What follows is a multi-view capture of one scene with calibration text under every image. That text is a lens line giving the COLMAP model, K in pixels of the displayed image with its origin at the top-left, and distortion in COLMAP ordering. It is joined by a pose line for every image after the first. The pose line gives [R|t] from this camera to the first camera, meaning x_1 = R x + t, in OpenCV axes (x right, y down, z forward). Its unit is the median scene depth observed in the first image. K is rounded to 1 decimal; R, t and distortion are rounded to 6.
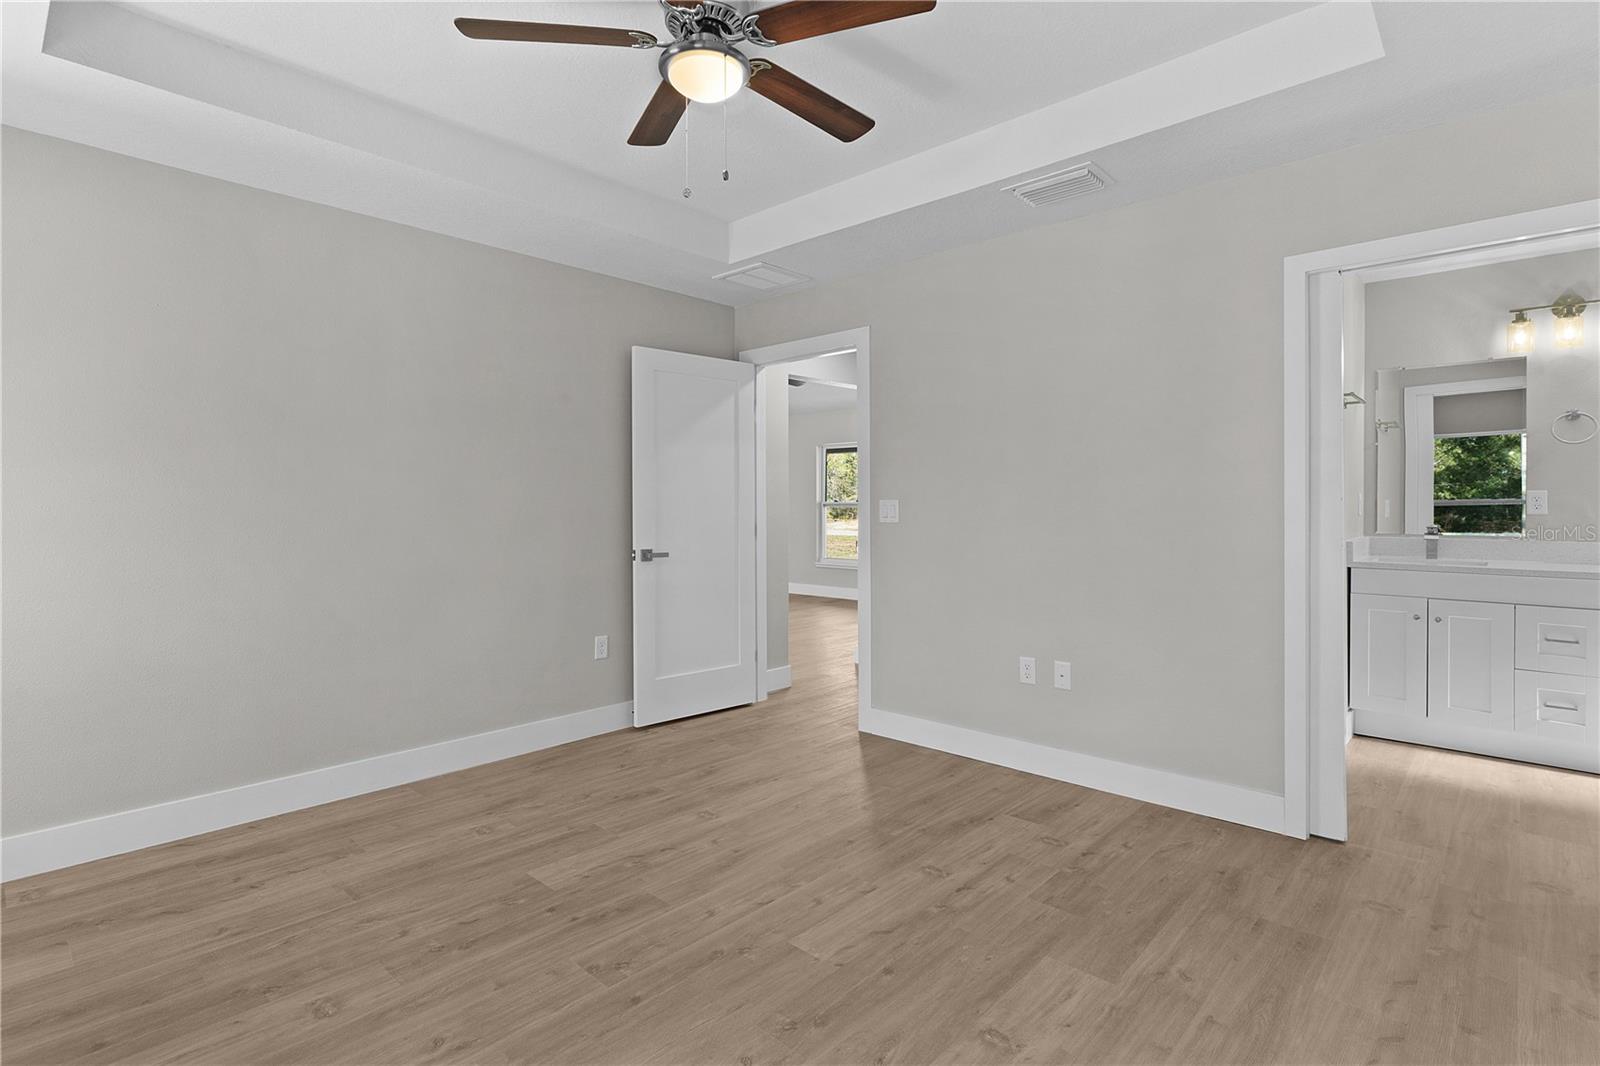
lens RADIAL K [[776.9, 0, 796.0], [0, 776.9, 516.1], [0, 0, 1]] dist [0.002213, 0.000469]
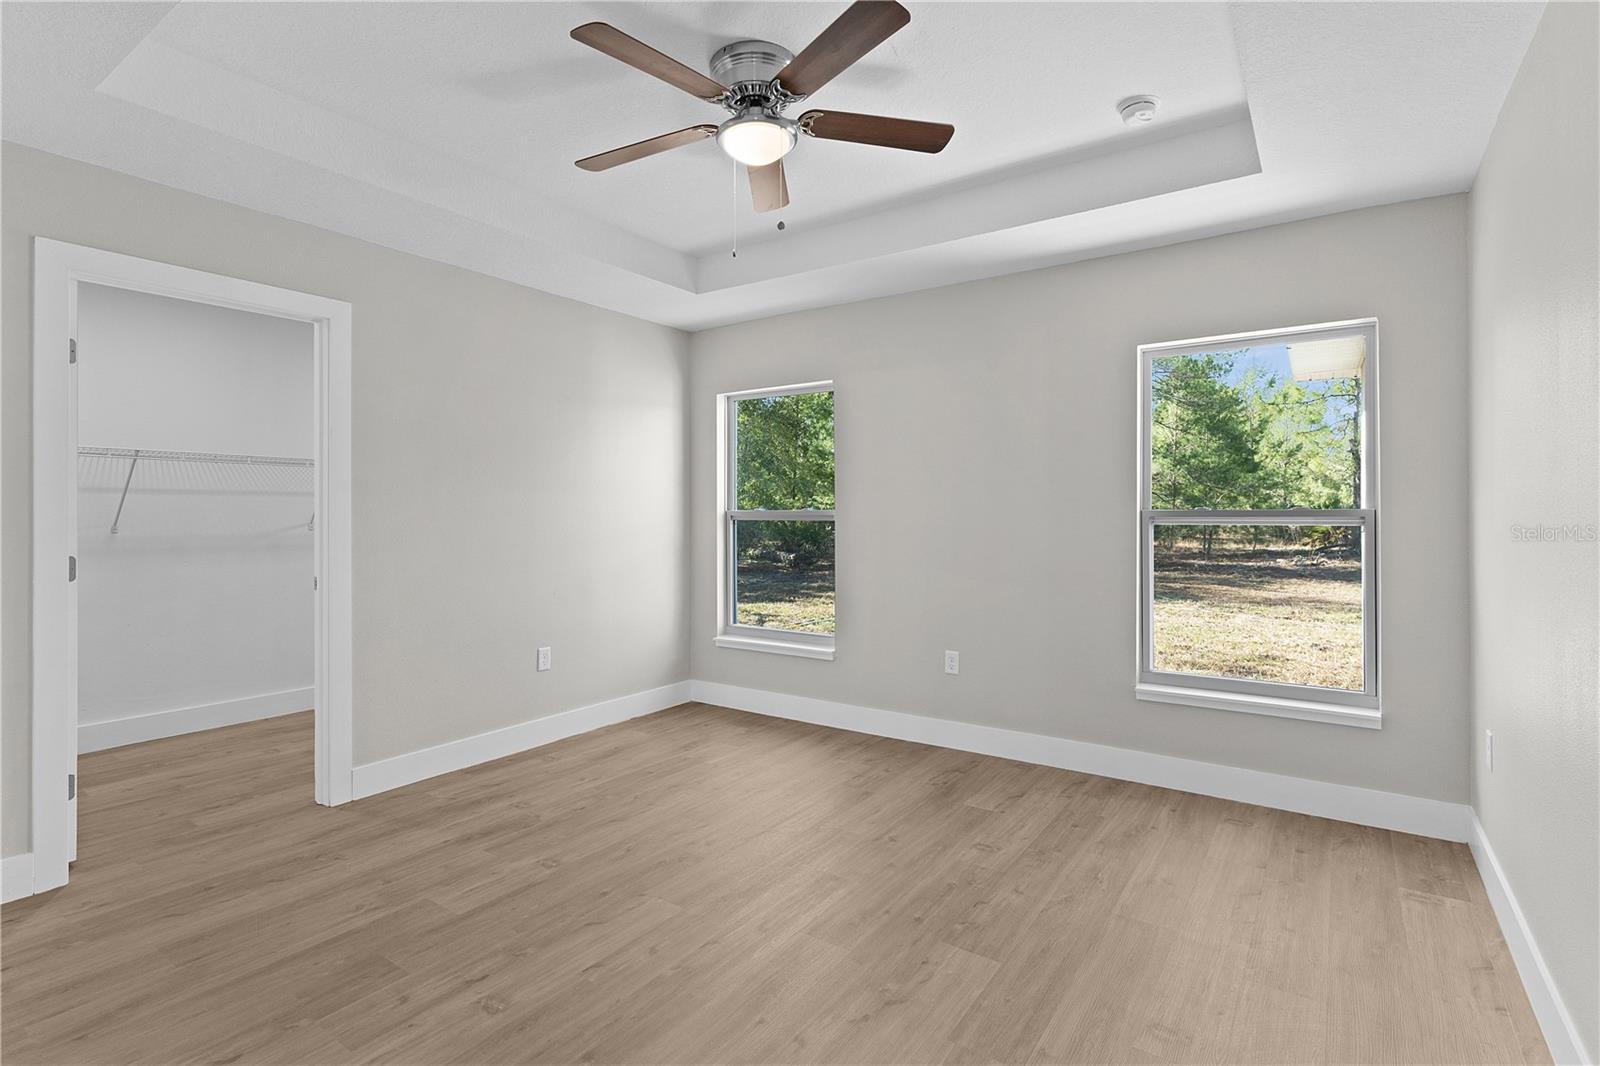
lens RADIAL K [[776.2, 0, 785.1], [0, 776.2, 521.4], [0, 0, 1]] dist [0.000099, -0.000293]
pose [[-0.991394, 0.005475, -0.130801, -0.009405], [0.002927, 0.999802, 0.019666, -0.033307], [0.130882, 0.019114, -0.991214, 1.766184]]
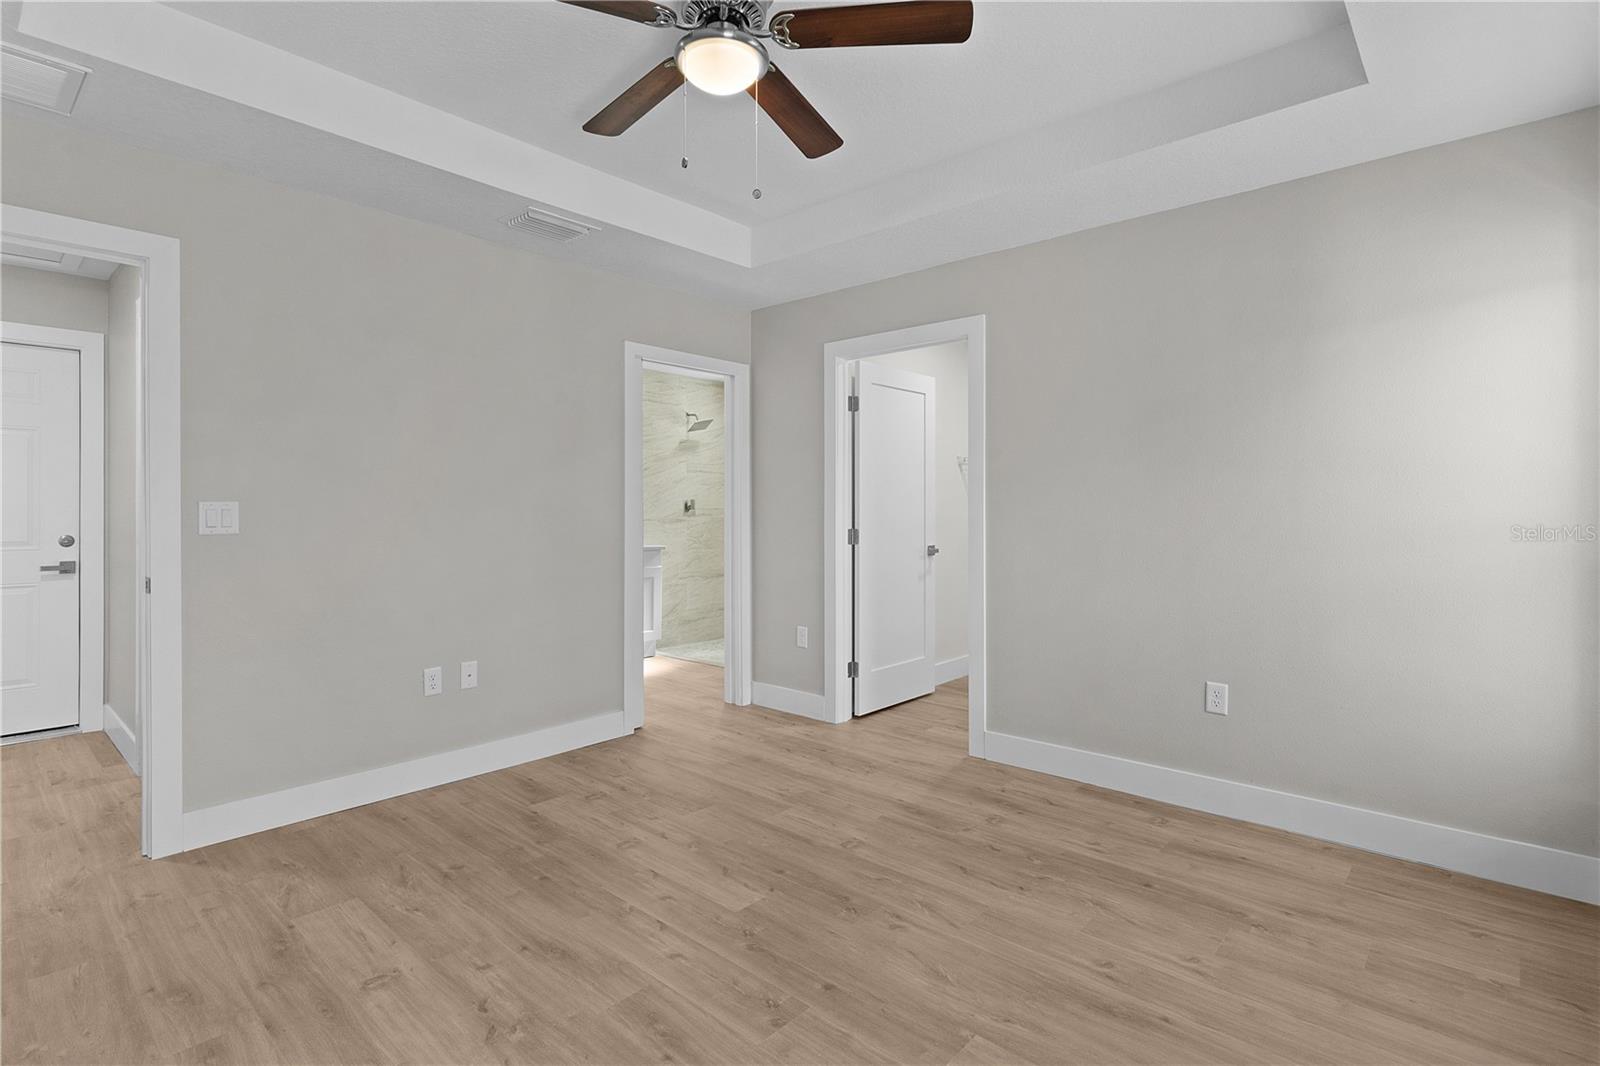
lens RADIAL K [[776.2, 0, 785.1], [0, 776.2, 521.4], [0, 0, 1]] dist [0.000099, -0.000293]
pose [[-0.008254, -0.015253, 0.999850, -0.904606], [0.009940, 0.999833, 0.015335, -0.013767], [-0.999917, 0.010065, -0.008101, 0.773756]]
